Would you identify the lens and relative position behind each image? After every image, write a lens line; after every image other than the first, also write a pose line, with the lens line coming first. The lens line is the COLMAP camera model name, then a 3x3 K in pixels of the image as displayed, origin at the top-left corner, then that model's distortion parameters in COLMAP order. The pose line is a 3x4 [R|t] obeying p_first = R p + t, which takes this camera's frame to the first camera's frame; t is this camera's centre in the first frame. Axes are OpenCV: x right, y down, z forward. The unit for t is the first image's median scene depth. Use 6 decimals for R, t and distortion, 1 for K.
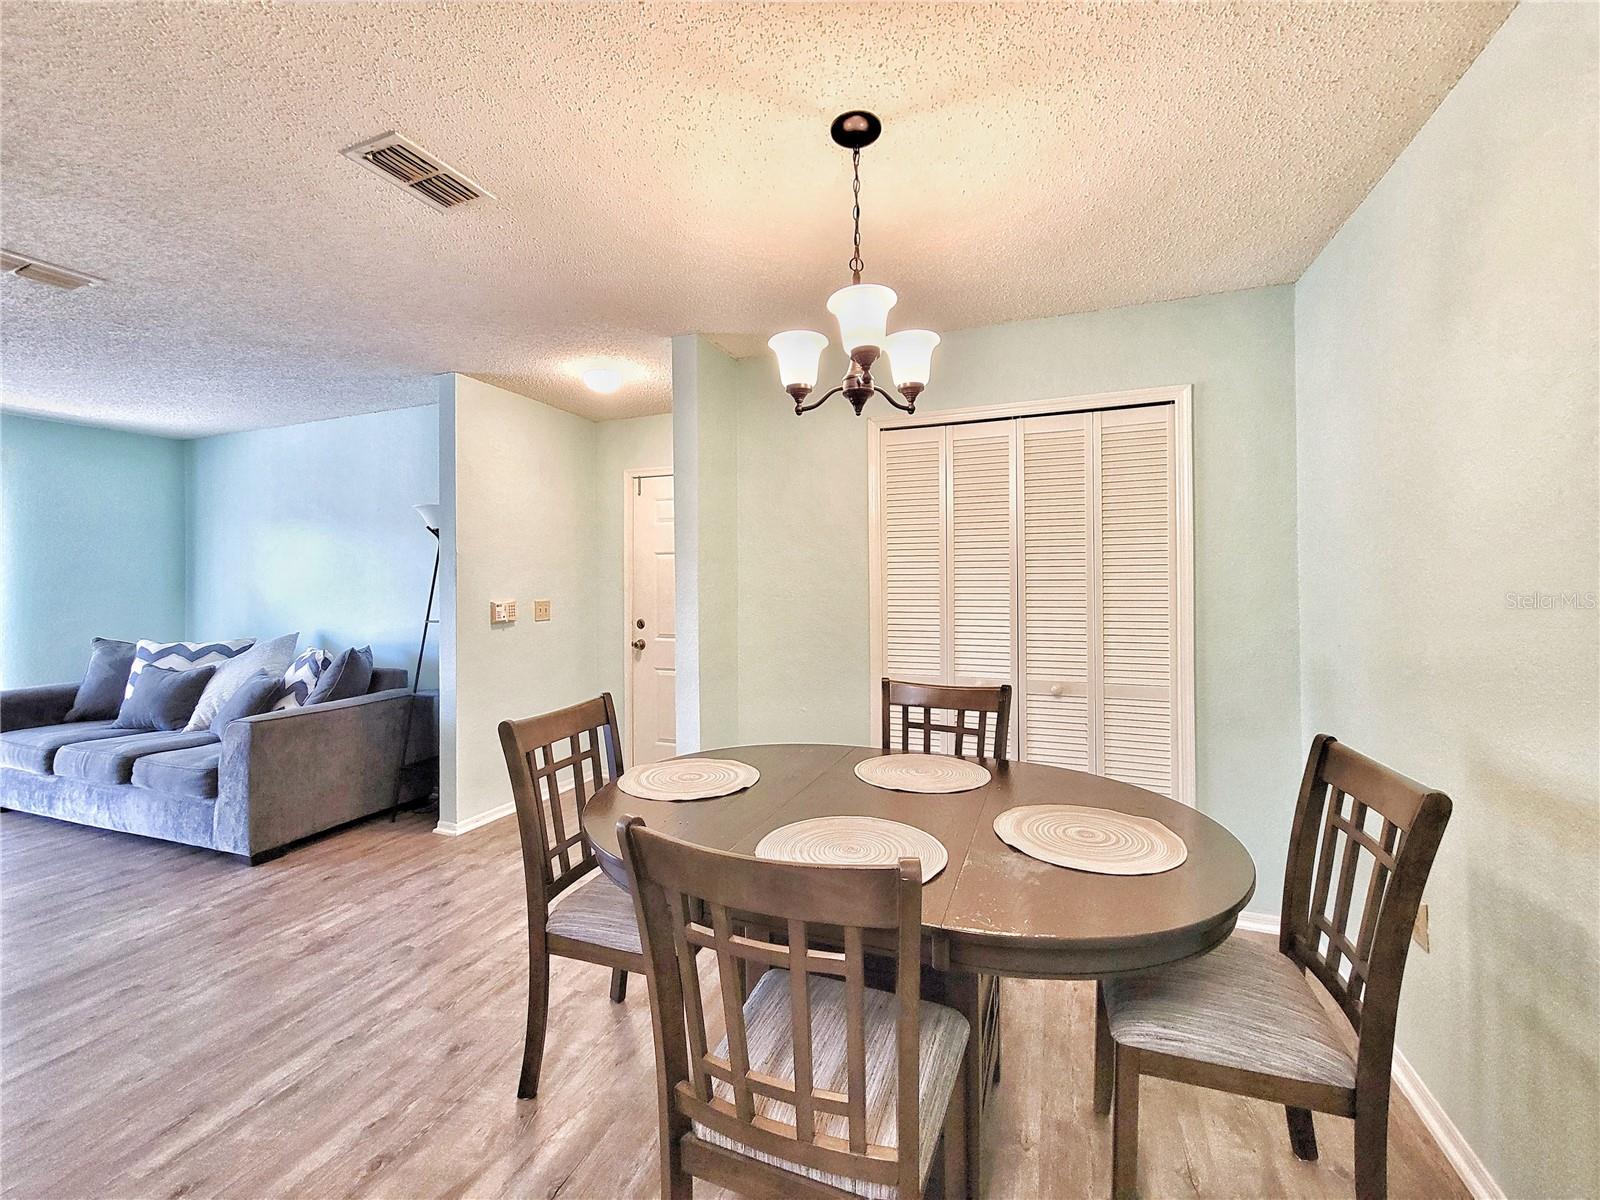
lens RADIAL K [[653.2, 0, 800.8], [0, 653.2, 582.3], [0, 0, 1]] dist [-0.000273, -0.000088]
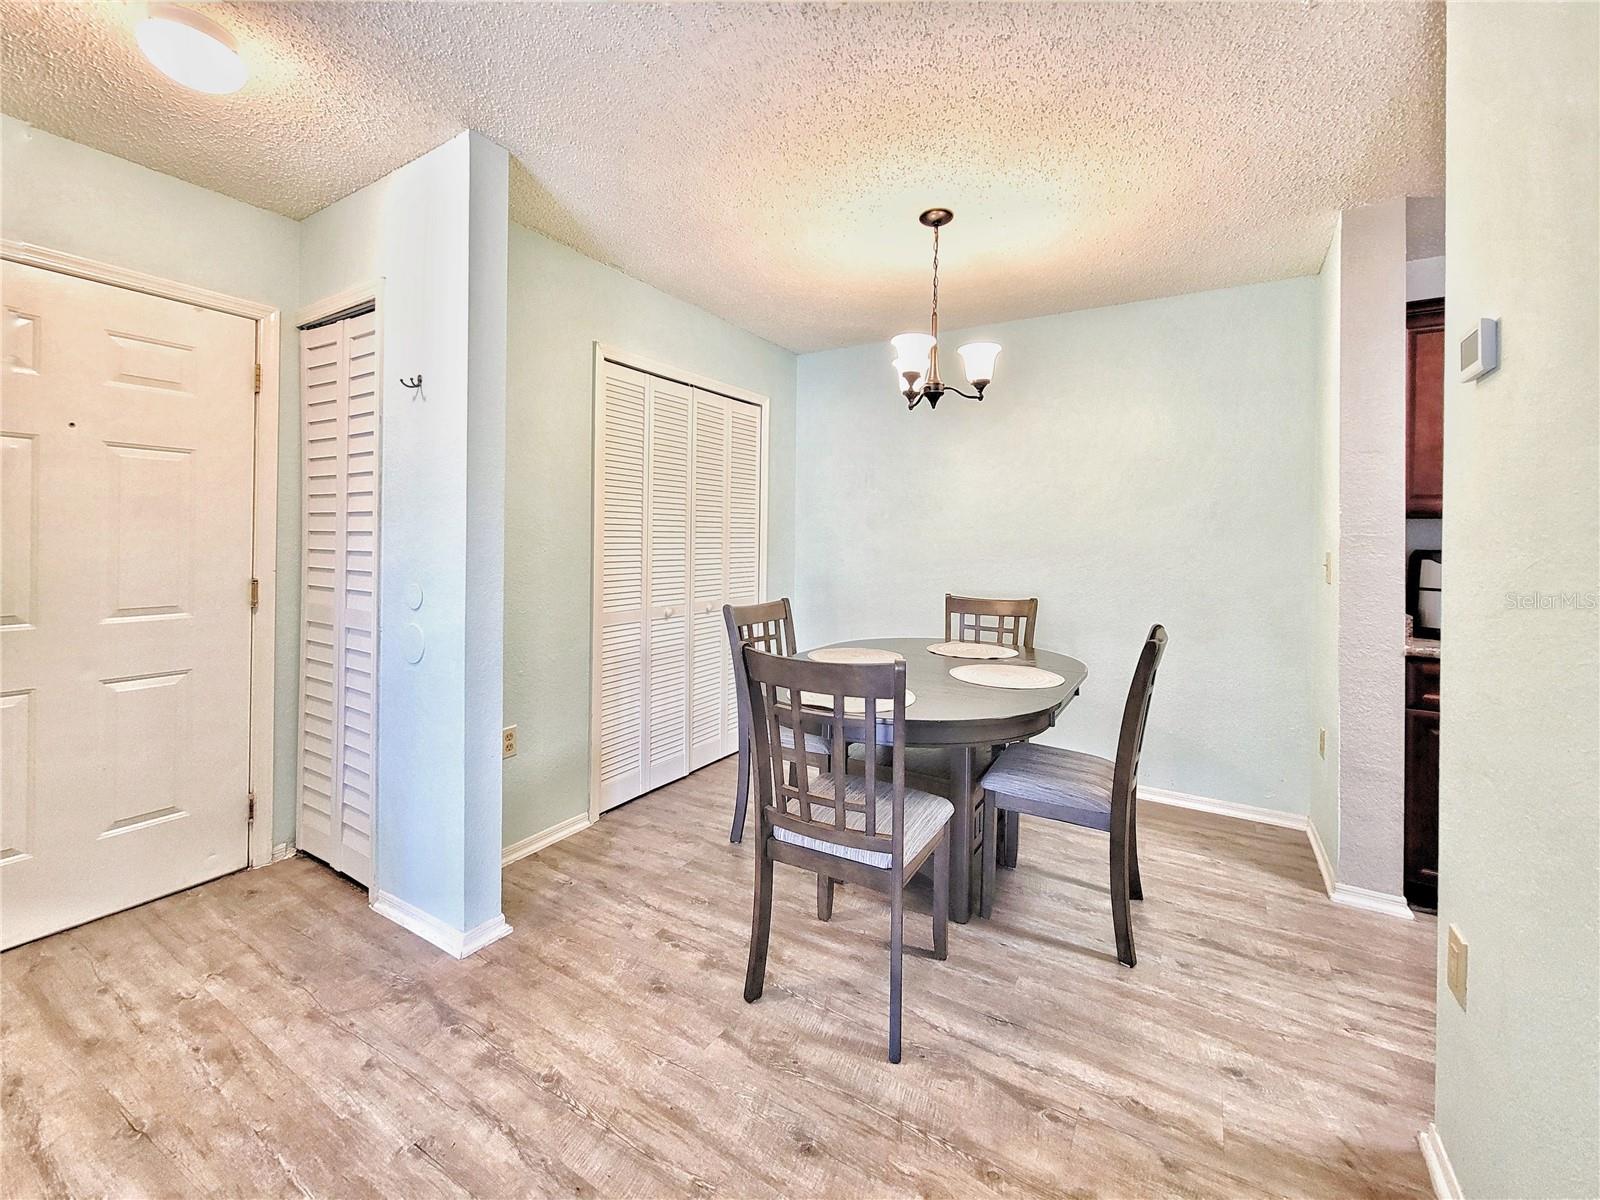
lens RADIAL K [[653.2, 0, 801.3], [0, 653.2, 537.4], [0, 0, 1]] dist [-0.000273, -0.000088]
pose [[0.175873, 0.006577, 0.984391, -0.701114], [-0.015266, 0.999876, -0.003953, 0.024378], [-0.984294, -0.014333, 0.175952, 0.500946]]
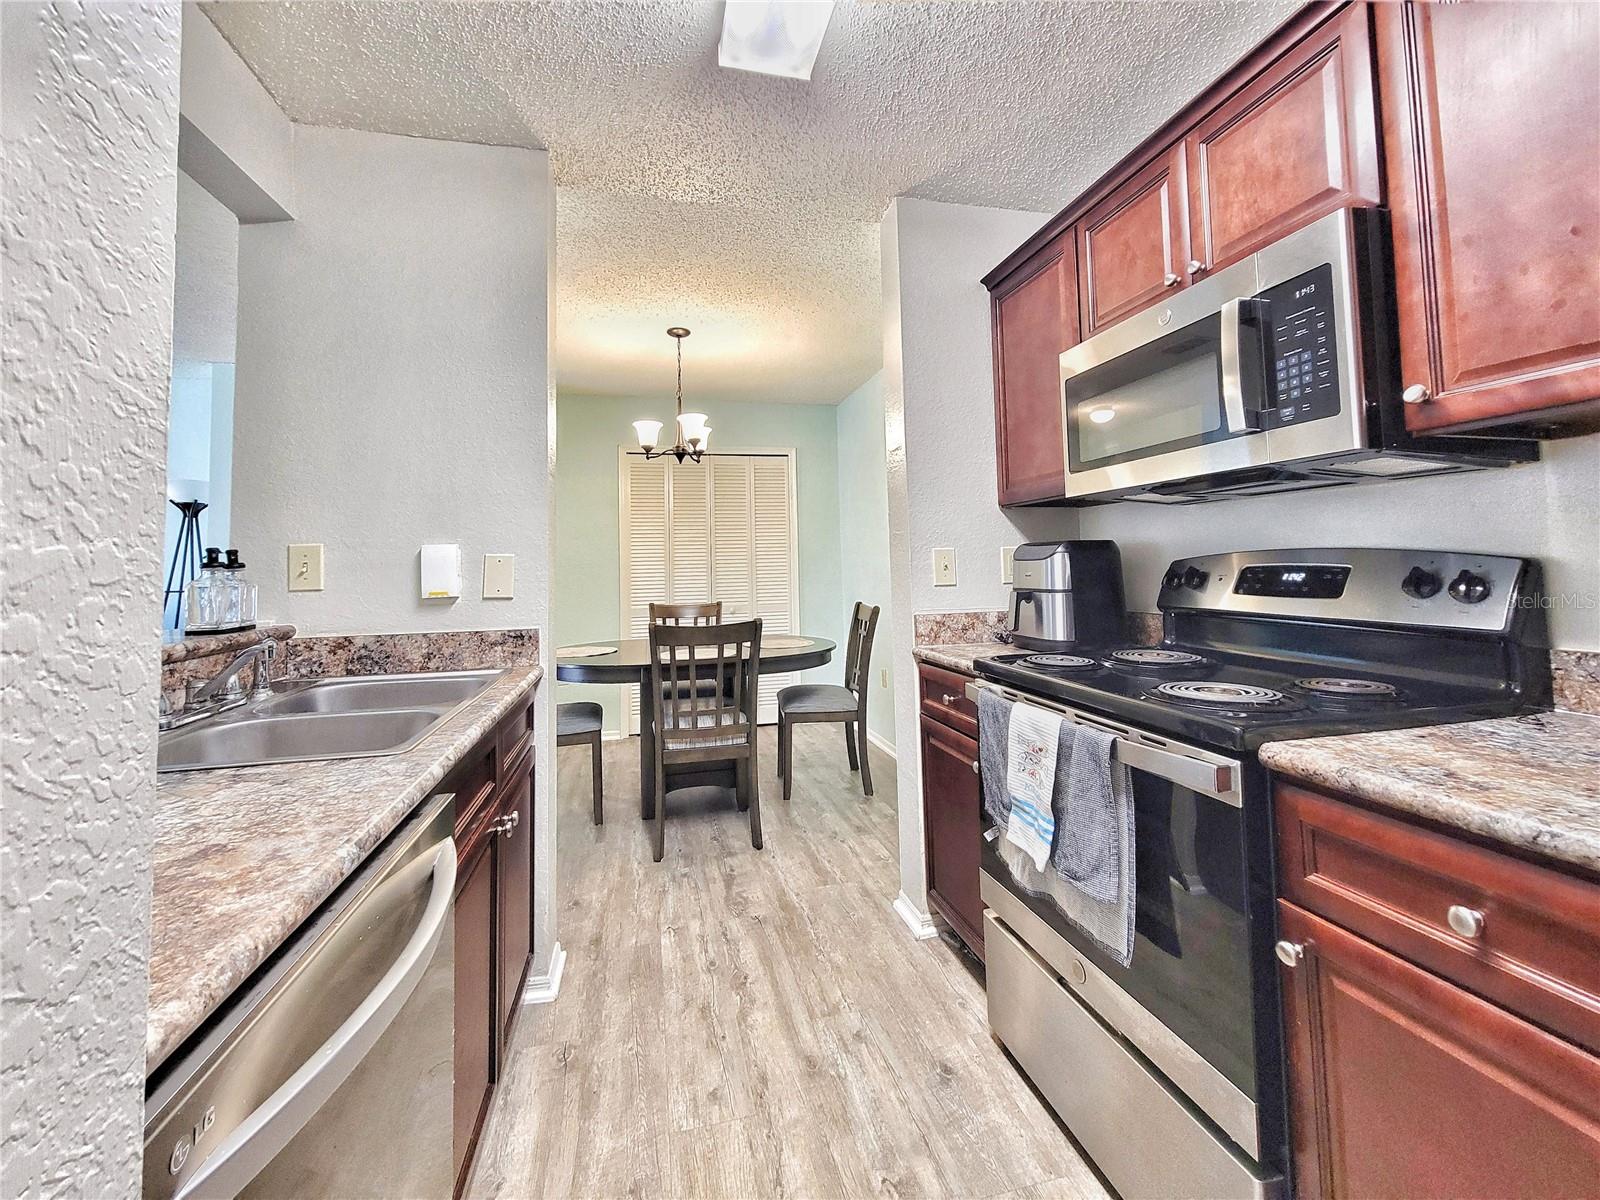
lens RADIAL K [[653.2, 0, 806.6], [0, 653.2, 529.7], [0, 0, 1]] dist [-0.000273, -0.000088]
pose [[0.816378, 0.017811, 0.577243, -0.392806], [0.017563, 0.998296, -0.055641, 0.041499], [-0.577251, 0.055563, 0.814674, -0.472437]]
